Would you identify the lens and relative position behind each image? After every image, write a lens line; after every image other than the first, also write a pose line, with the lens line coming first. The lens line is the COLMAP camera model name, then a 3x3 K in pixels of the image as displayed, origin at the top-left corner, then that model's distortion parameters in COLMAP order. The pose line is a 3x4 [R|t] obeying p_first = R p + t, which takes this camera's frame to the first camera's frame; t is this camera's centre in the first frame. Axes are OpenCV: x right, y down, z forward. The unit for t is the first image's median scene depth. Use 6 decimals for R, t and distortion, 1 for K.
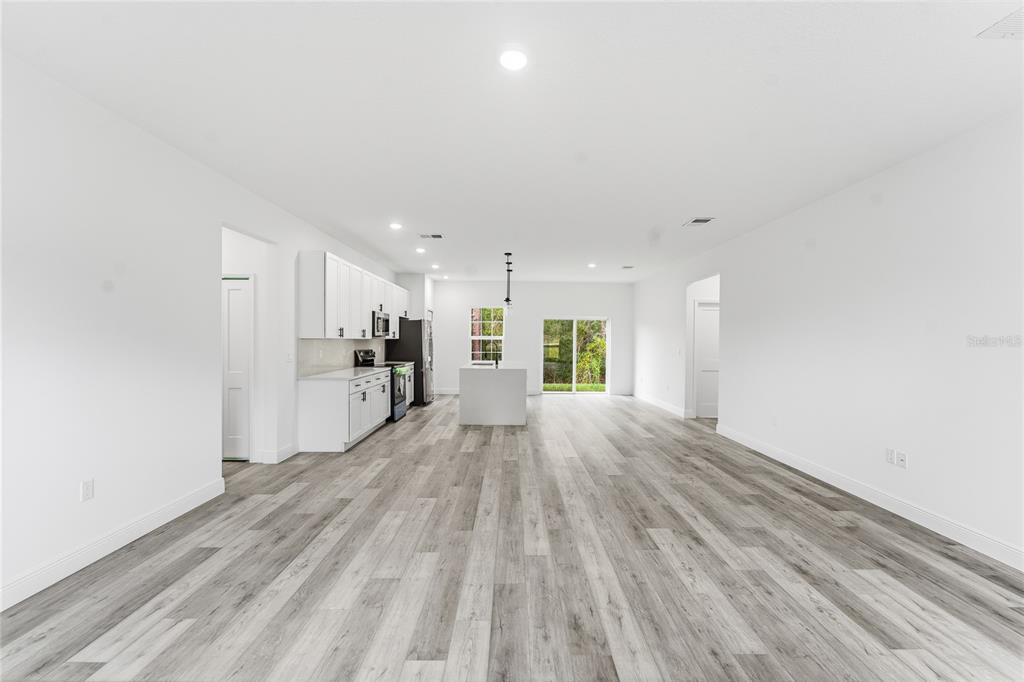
lens RADIAL K [[413.6, 0, 512.0], [0, 413.6, 341.0], [0, 0, 1]] dist [-0.027937, 0.016502]
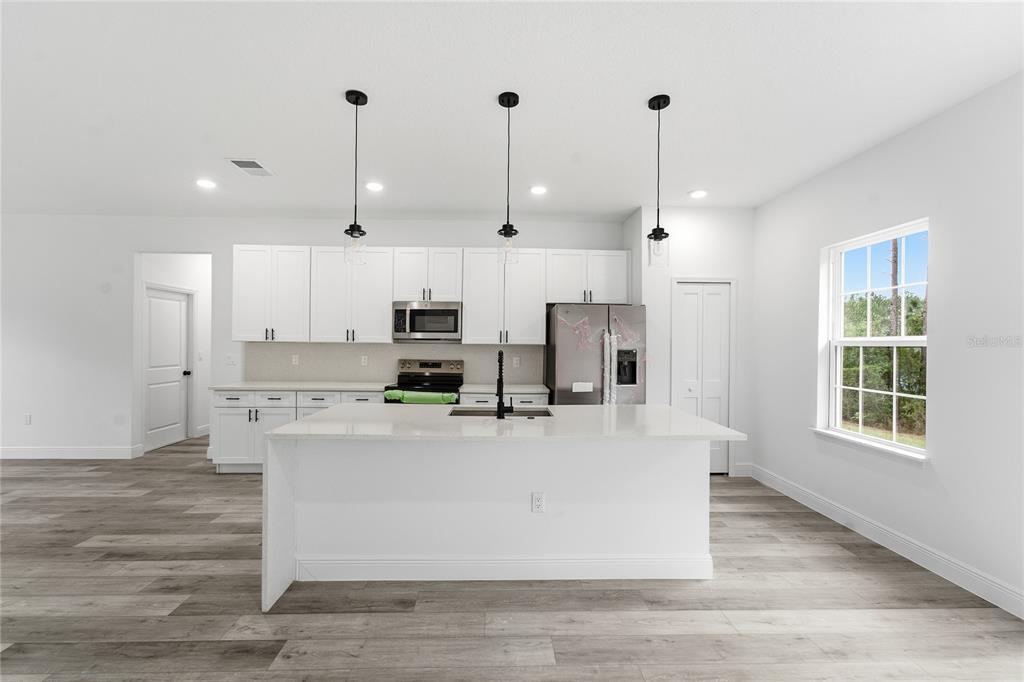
lens RADIAL K [[417.0, 0, 512.0], [0, 417.0, 341.0], [0, 0, 1]] dist [-0.009824, 0.001015]
pose [[0.026100, -0.013170, -0.999573, 0.684756], [-0.010885, 0.999850, -0.013457, -0.002710], [0.999600, 0.011232, 0.025953, 2.285713]]
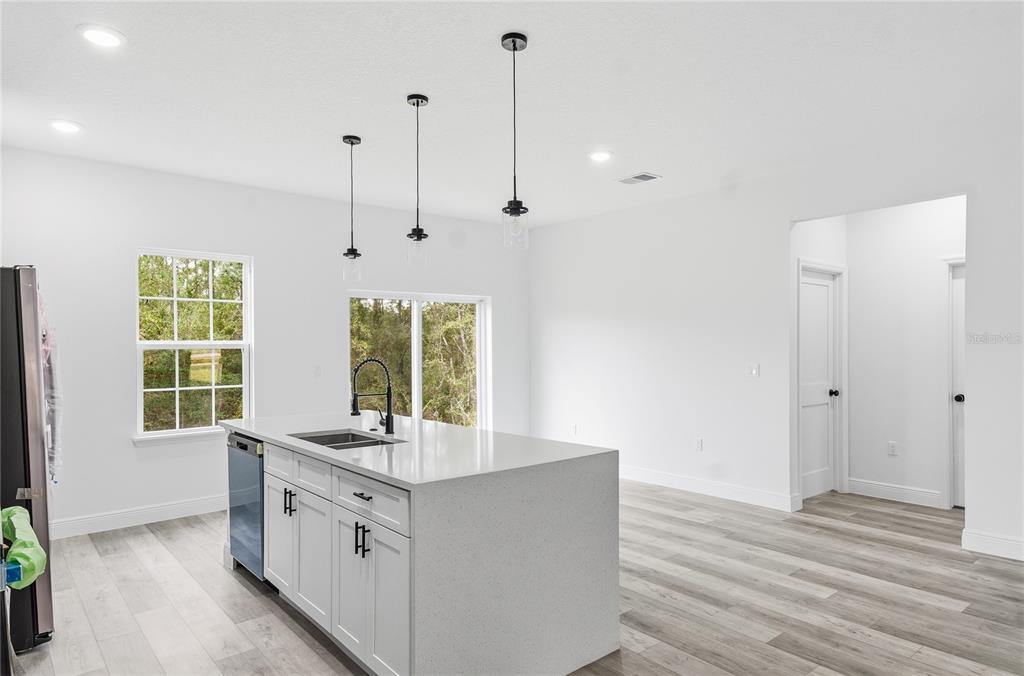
lens RADIAL K [[612.9, 0, 520.8], [0, 612.9, 339.8], [0, 0, 1]] dist [0.005829, 0.001382]
pose [[0.768301, -0.005595, 0.640065, -0.547549], [0.014868, 0.999848, -0.009107, -0.008871], [-0.639916, 0.016514, 0.768267, 1.398427]]
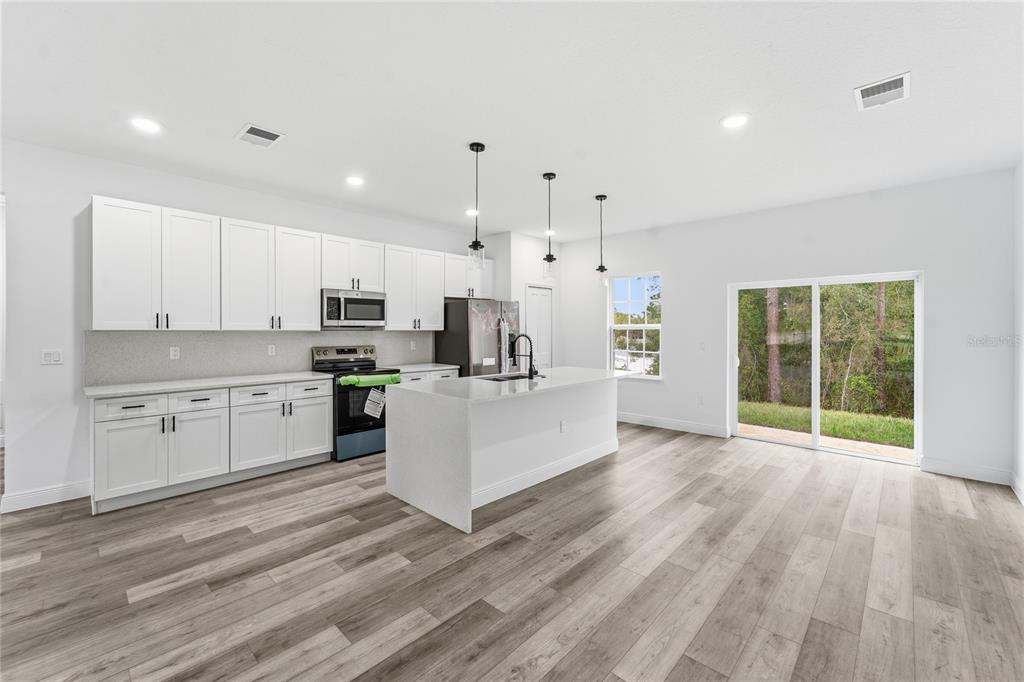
lens RADIAL K [[424.0, 0, 512.9], [0, 424.0, 330.3], [0, 0, 1]] dist [-0.001155, -0.000899]
pose [[0.721258, -0.007512, -0.692625, 0.699215], [0.005880, 0.999972, -0.004723, -0.000989], [0.692641, -0.000666, 0.721282, 1.406206]]
